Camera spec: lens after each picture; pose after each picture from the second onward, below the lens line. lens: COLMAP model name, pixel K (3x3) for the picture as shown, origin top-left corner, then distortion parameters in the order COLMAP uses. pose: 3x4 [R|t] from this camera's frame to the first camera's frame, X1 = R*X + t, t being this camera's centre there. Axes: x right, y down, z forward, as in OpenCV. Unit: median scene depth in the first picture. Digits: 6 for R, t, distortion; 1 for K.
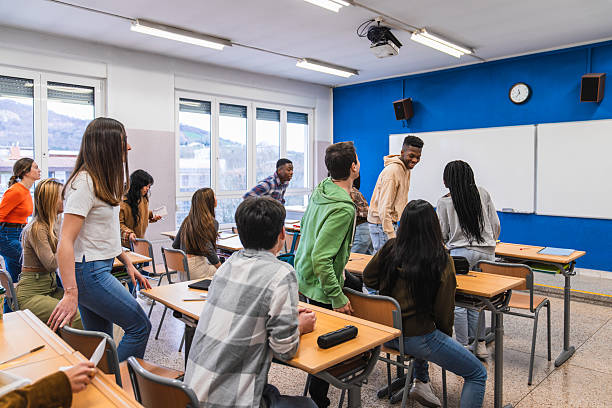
lens RADIAL K [[436.8, 0, 318.6], [0, 436.8, 184.0], [0, 0, 1]] dist [-0.031609, 0.010824]
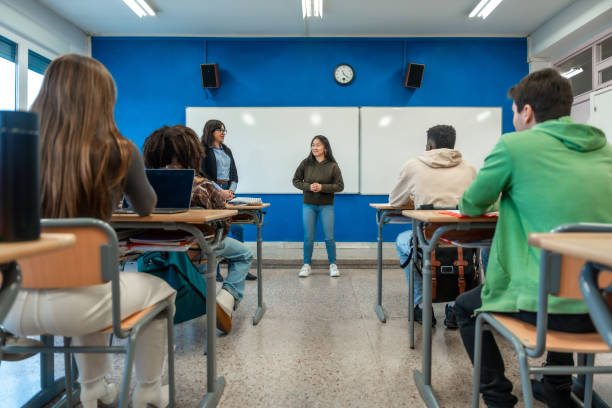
lens RADIAL K [[402.4, 0, 318.5], [0, 402.4, 196.1], [0, 0, 1]] dist [-0.006555, -0.014115]
pose [[0.722183, -0.008845, 0.691646, -0.220056], [0.016324, 0.999858, -0.004259, 0.073718], [-0.691509, 0.014366, 0.722225, 0.374600]]
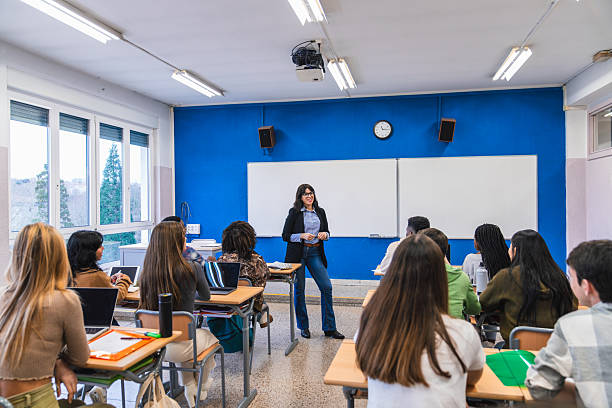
lens RADIAL K [[436.8, 0, 306.0], [0, 436.8, 206.0], [0, 0, 1]] dist [-0.031609, 0.010824]
pose [[0.852260, -0.015307, 0.522895, -0.285990], [0.022373, 0.999724, -0.007199, -0.010949], [-0.522640, 0.017834, 0.852367, 0.157513]]
